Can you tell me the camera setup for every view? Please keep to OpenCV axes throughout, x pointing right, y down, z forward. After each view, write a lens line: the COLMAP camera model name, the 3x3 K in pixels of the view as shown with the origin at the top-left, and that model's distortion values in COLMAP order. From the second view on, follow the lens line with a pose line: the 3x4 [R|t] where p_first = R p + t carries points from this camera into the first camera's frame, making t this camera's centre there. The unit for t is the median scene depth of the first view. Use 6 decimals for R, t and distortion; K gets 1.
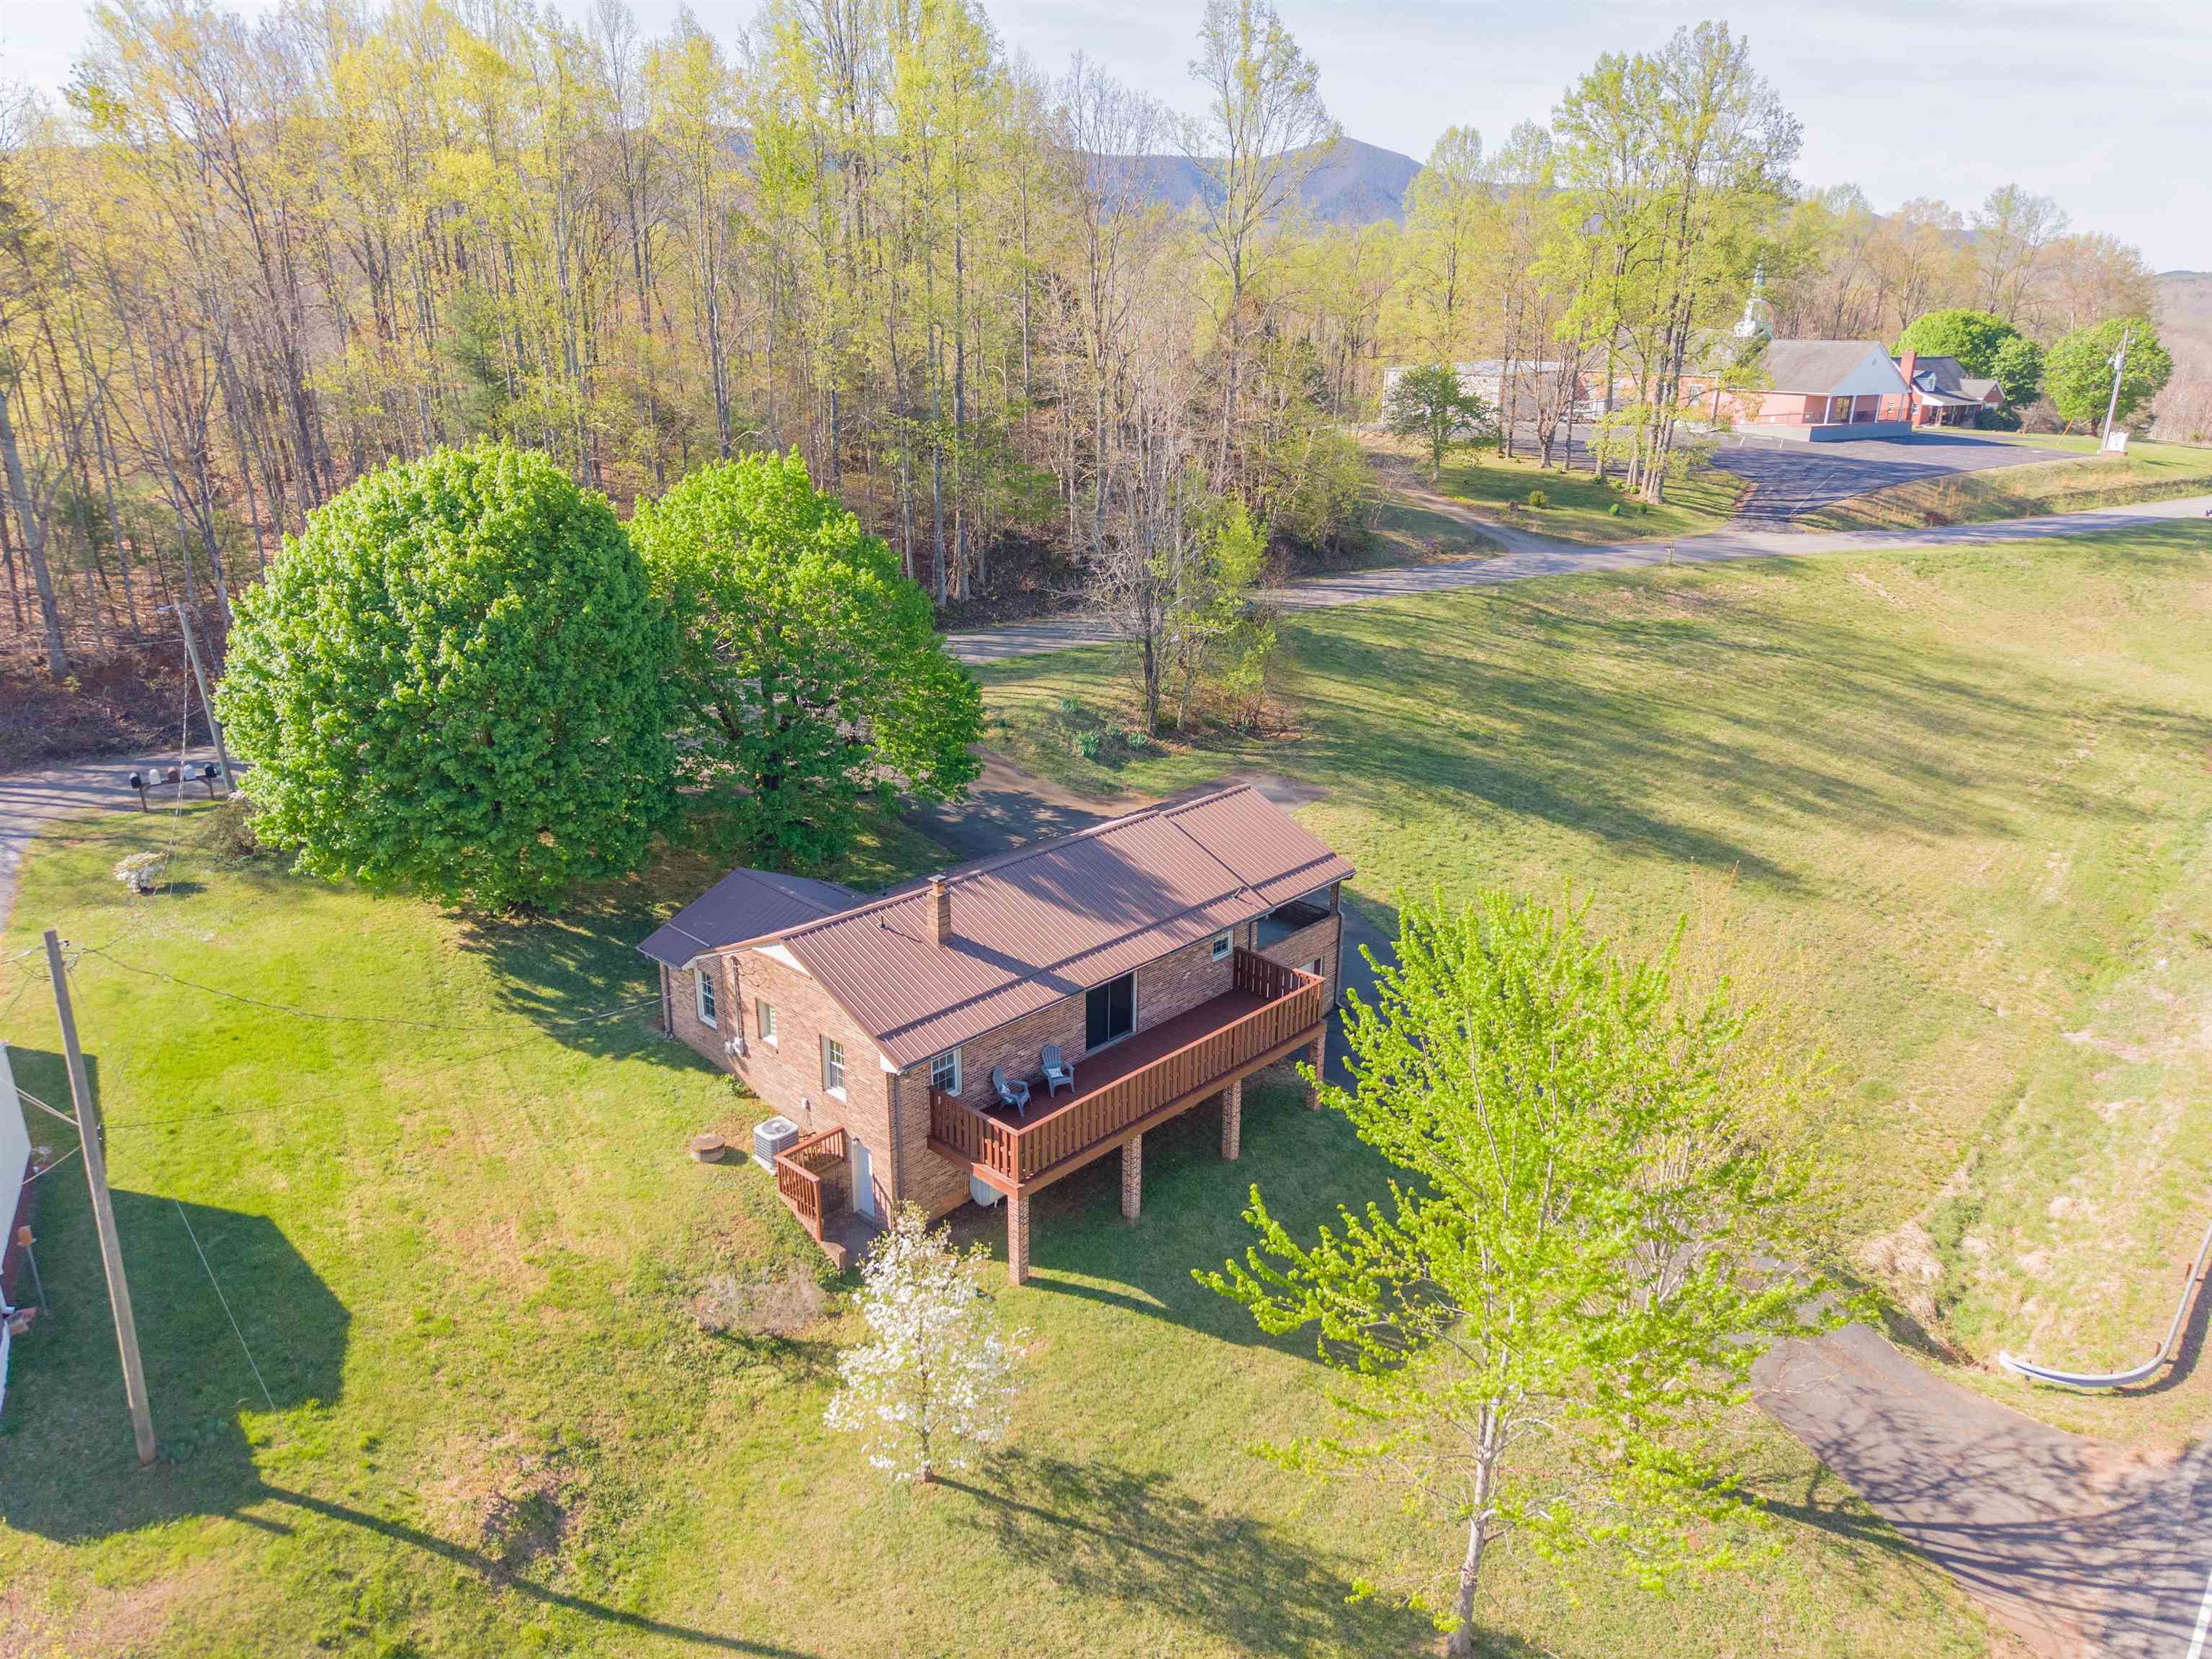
lens RADIAL K [[1476.1, 0, 1105.9], [0, 1476.1, 824.9], [0, 0, 1]] dist [0.026276, -0.021991]
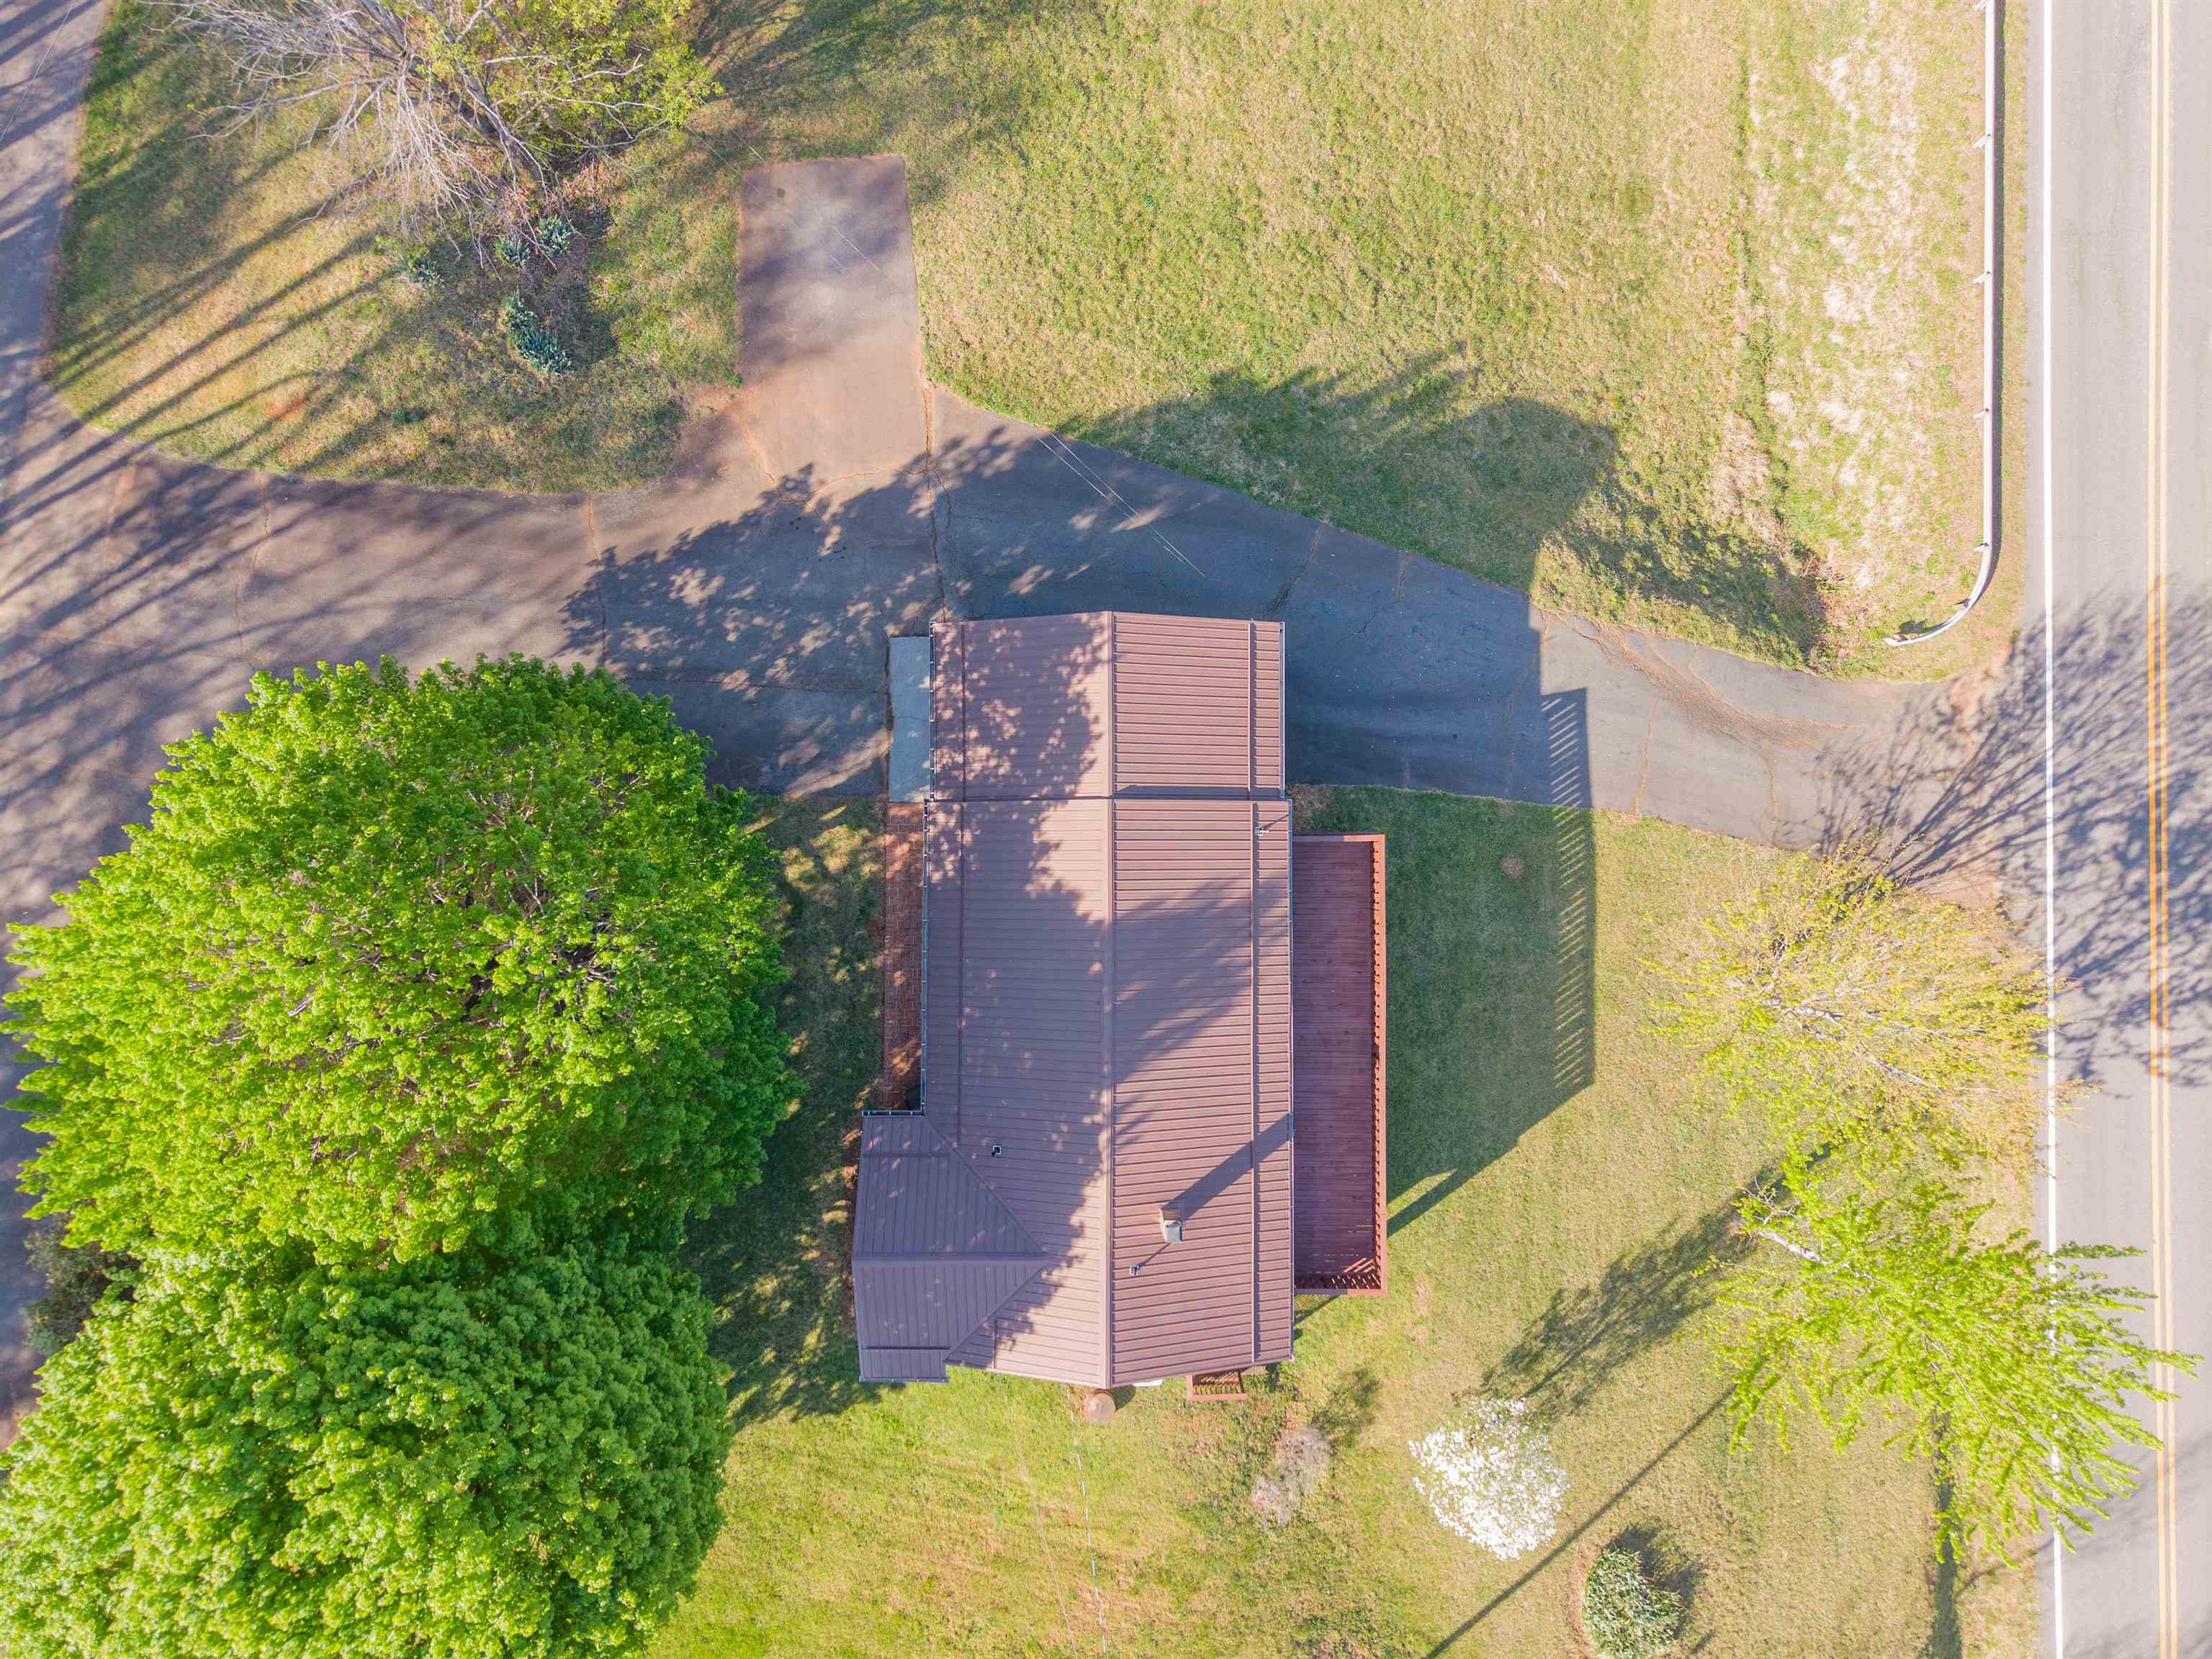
lens RADIAL K [[1476.1, 0, 1107.7], [0, 1476.1, 819.3], [0, 0, 1]] dist [0.026276, -0.021991]
pose [[0.721680, -0.692192, 0.006924, 0.025174], [0.233253, 0.252583, 0.939039, -0.846818], [-0.651744, -0.676071, 0.343740, 0.843060]]
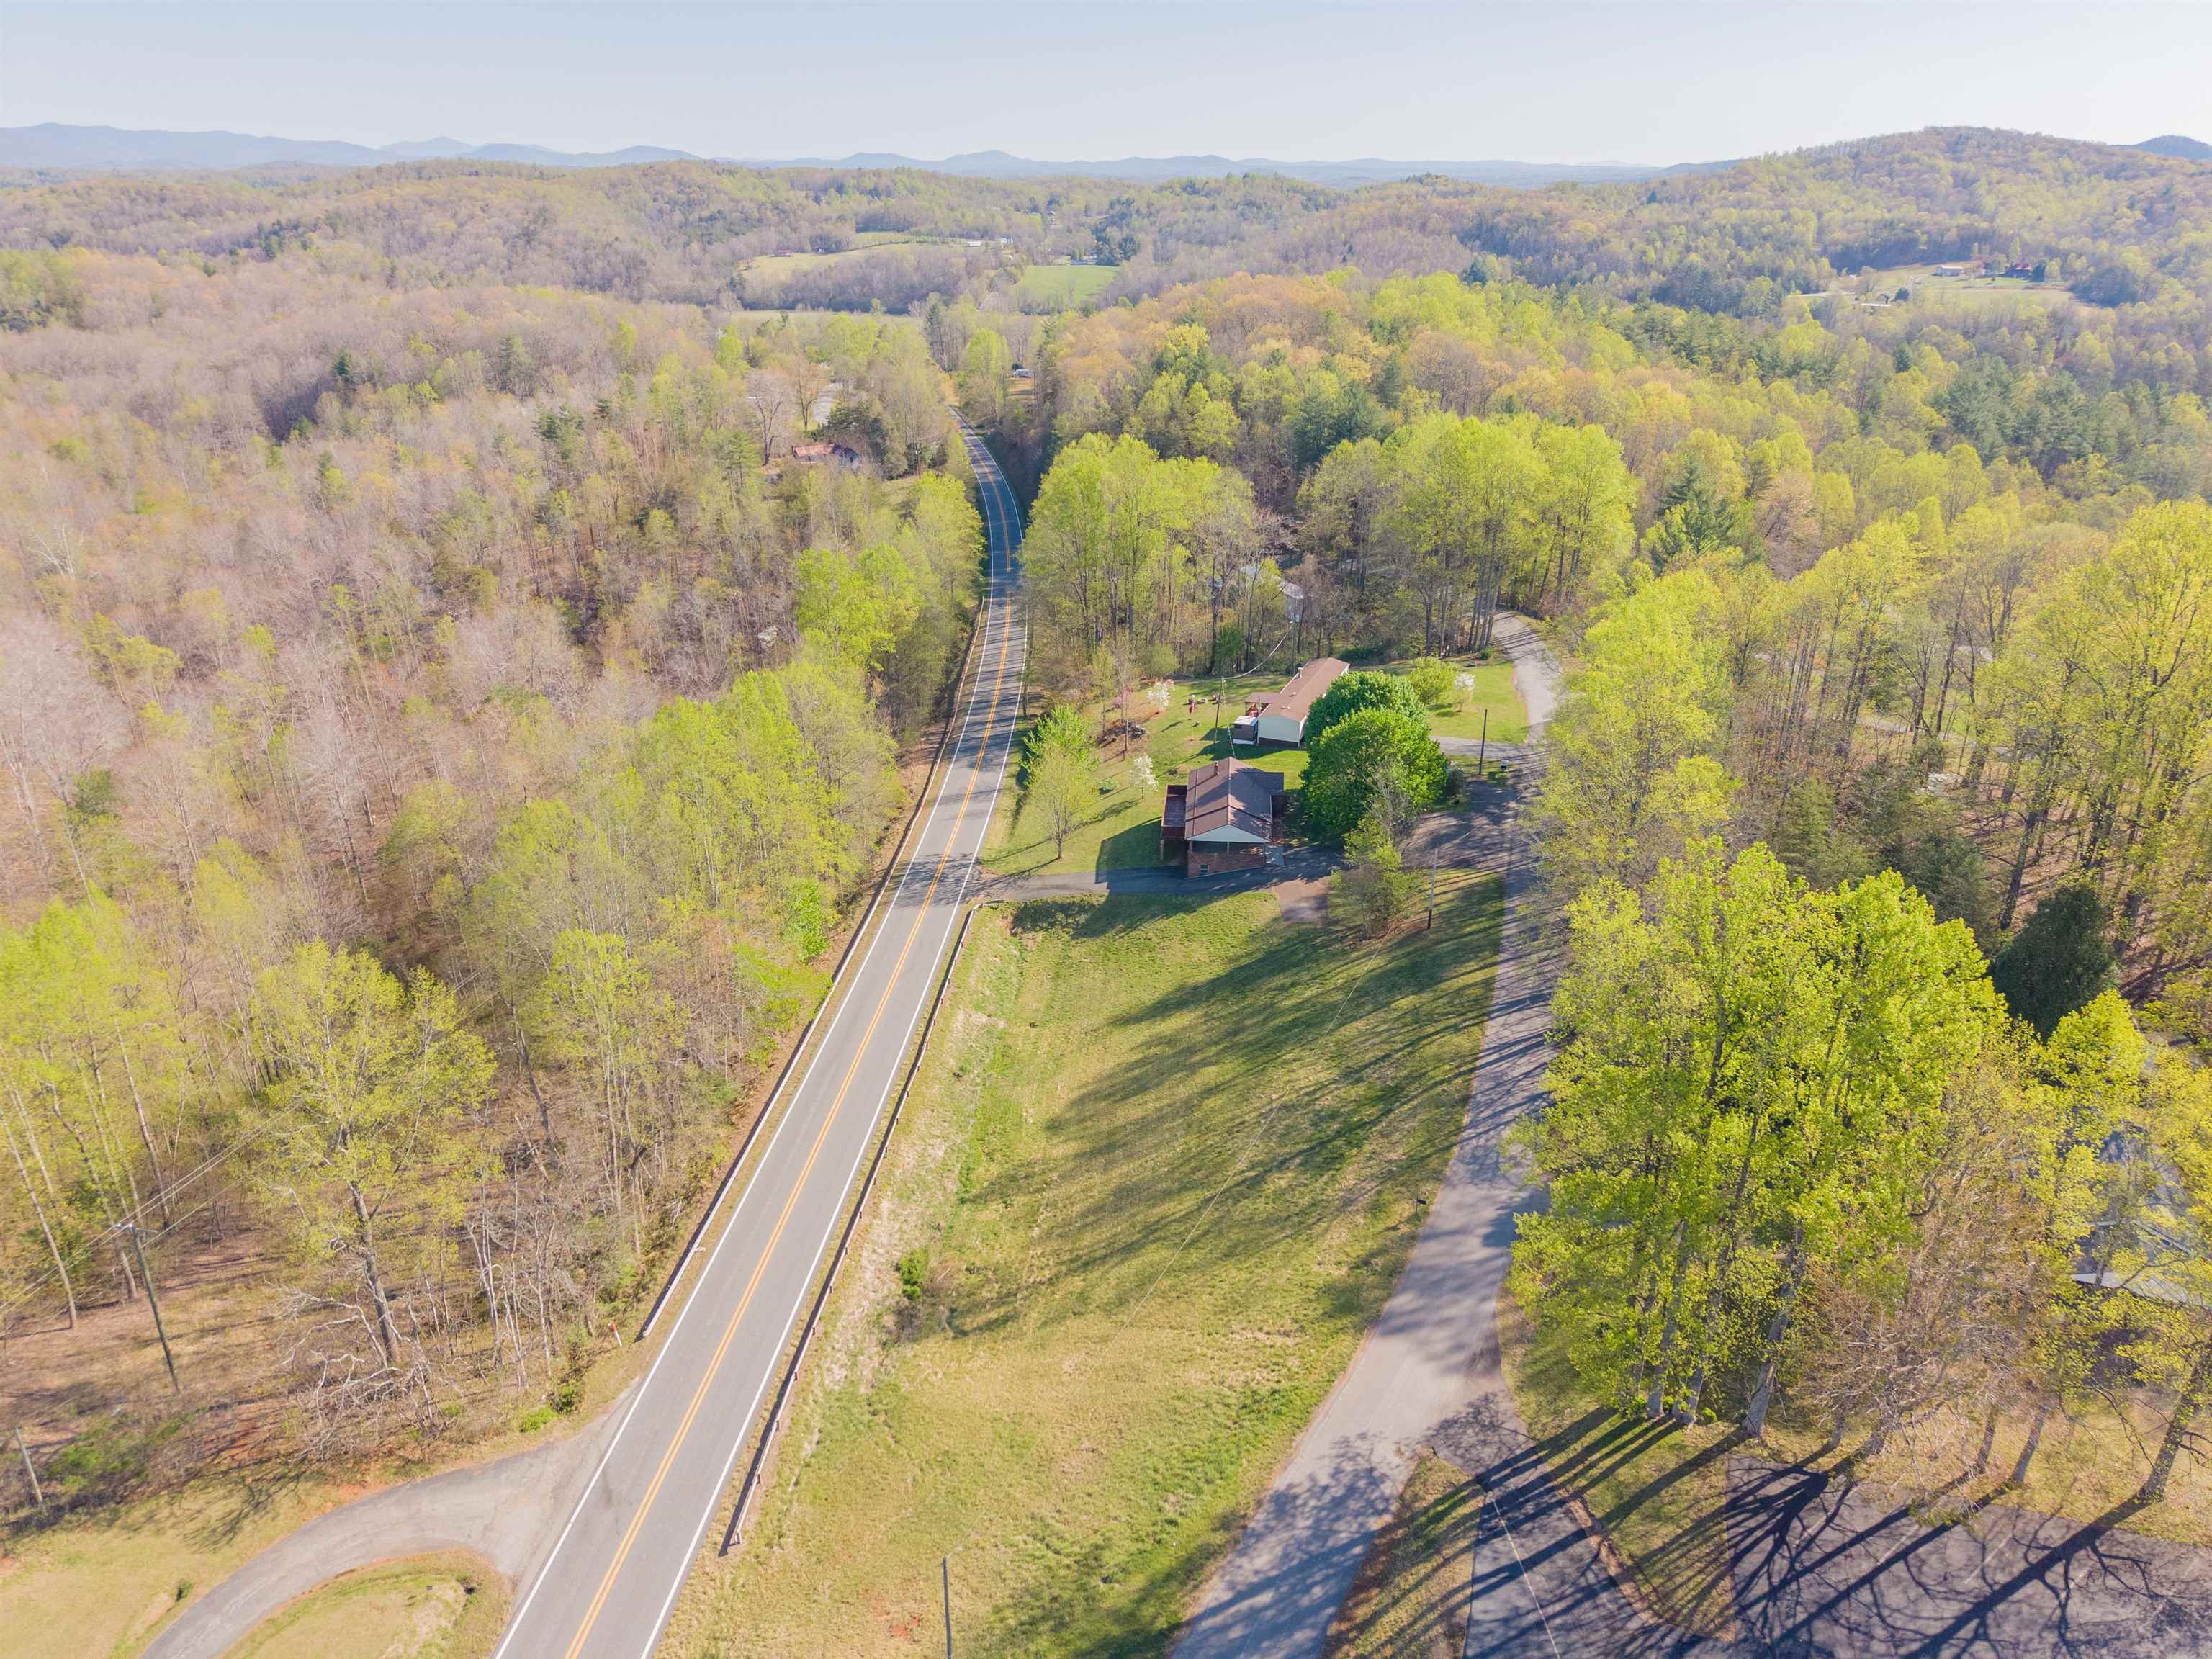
lens RADIAL K [[1476.1, 0, 1104.7], [0, 1476.1, 834.6], [0, 0, 1]] dist [0.026276, -0.021991]
pose [[-0.775420, 0.256815, -0.576861, 2.605646], [-0.211876, 0.754774, 0.620826, -2.340651], [0.594837, 0.603625, -0.530854, 3.111165]]
